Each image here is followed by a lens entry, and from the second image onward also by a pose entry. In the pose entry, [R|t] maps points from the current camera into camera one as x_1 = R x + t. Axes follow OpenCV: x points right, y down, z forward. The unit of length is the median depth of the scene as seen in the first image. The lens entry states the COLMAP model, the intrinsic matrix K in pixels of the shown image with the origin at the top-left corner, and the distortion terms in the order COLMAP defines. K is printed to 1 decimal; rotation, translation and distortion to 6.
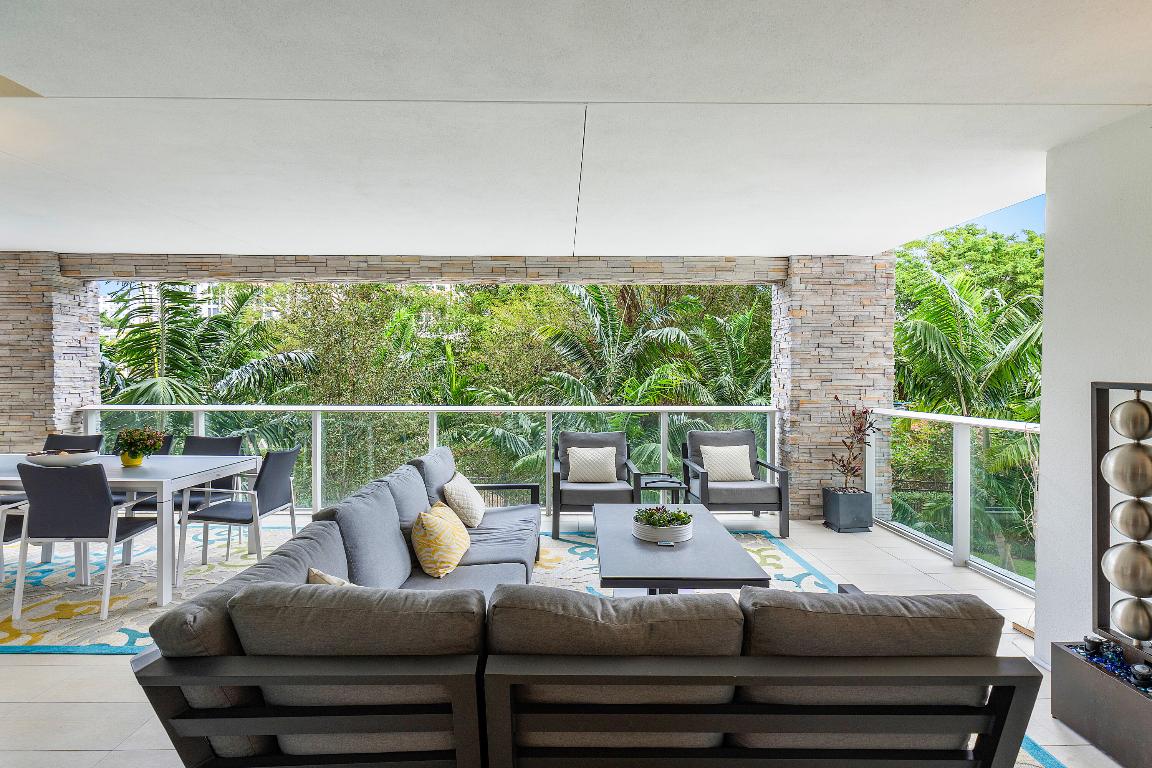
lens RADIAL K [[560.4, 0, 578.5], [0, 560.4, 364.4], [0, 0, 1]] dist [0.001780, 0.000117]
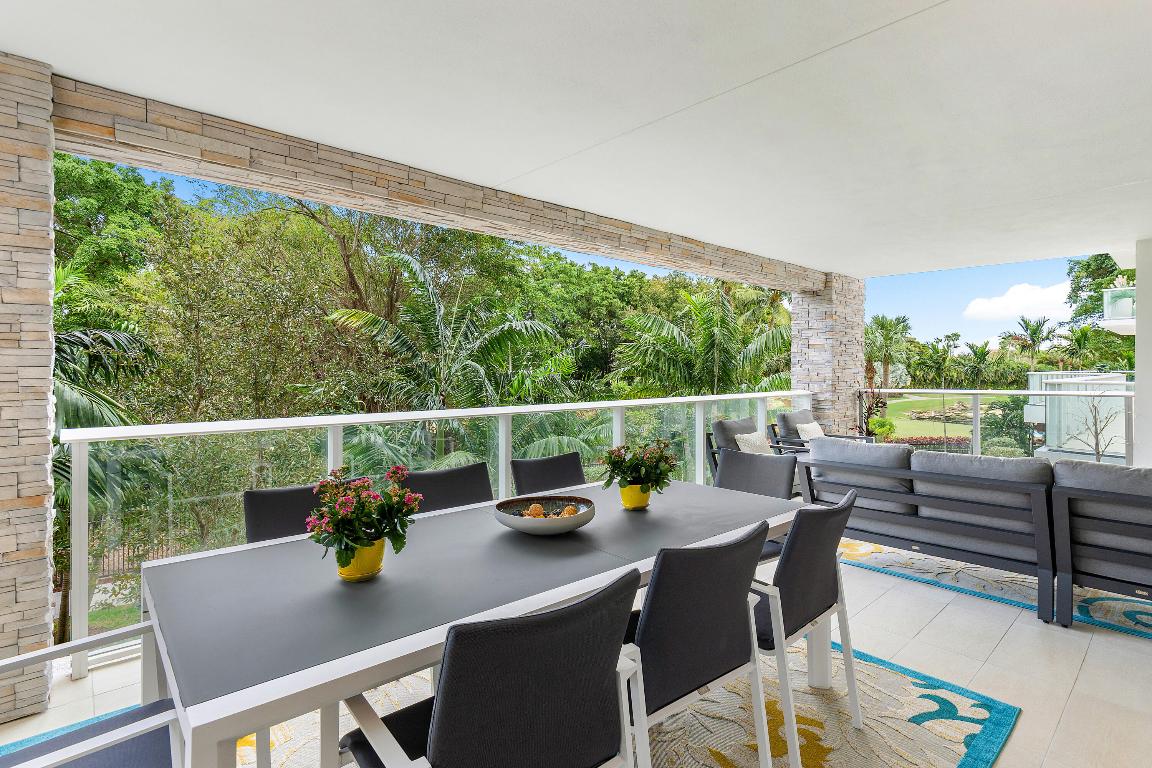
lens RADIAL K [[560.4, 0, 578.5], [0, 560.4, 364.4], [0, 0, 1]] dist [0.001780, 0.000117]
pose [[0.752574, 0.002392, 0.658504, -0.898184], [-0.001621, 0.999997, -0.001780, 0.018685], [-0.658506, 0.000272, 0.752575, 0.425243]]
